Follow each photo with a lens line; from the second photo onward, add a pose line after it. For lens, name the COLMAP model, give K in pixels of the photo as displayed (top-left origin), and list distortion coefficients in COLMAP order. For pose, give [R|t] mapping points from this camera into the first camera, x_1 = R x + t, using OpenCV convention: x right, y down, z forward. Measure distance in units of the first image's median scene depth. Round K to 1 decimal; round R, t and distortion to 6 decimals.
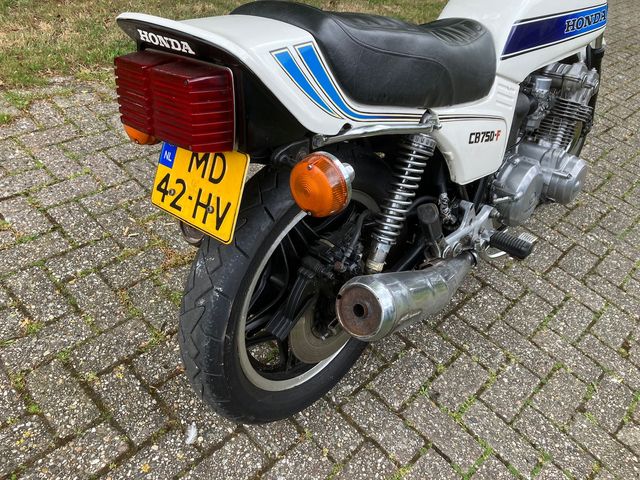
lens RADIAL K [[526.1, 0, 312.0], [0, 526.1, 239.5], [0, 0, 1]] dist [0.009002, -0.014545]
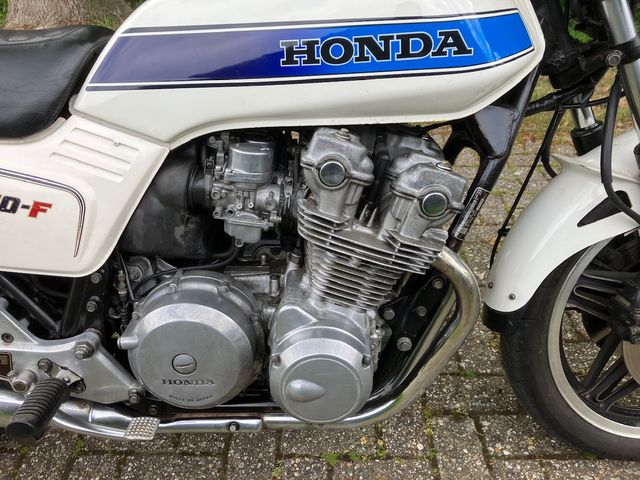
lens RADIAL K [[536.3, 0, 320.6], [0, 536.3, 235.2], [0, 0, 1]] dist [0.007357, -0.007515]
pose [[0.678783, 0.251146, -0.690058, 1.061913], [-0.366990, 0.929952, -0.022538, -0.294724], [0.636060, 0.268542, 0.723404, 0.838775]]
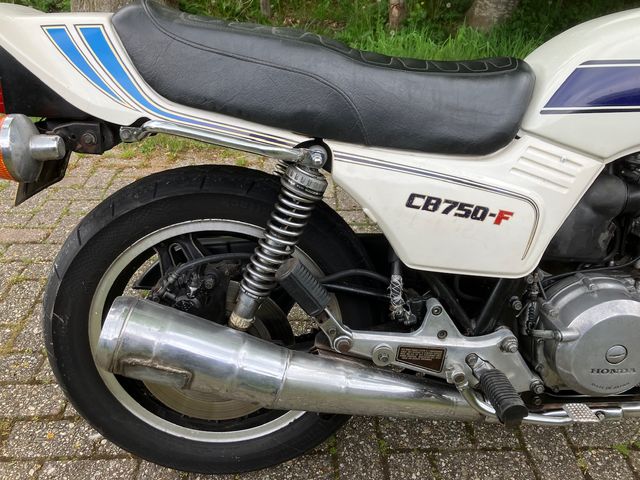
lens RADIAL K [[526.1, 0, 312.0], [0, 526.1, 239.5], [0, 0, 1]] dist [0.009002, -0.014545]
pose [[0.714416, 0.215013, -0.665868, 0.680864], [-0.355609, 0.931130, -0.080869, -0.038053], [0.602621, 0.294562, 0.741674, 0.407168]]
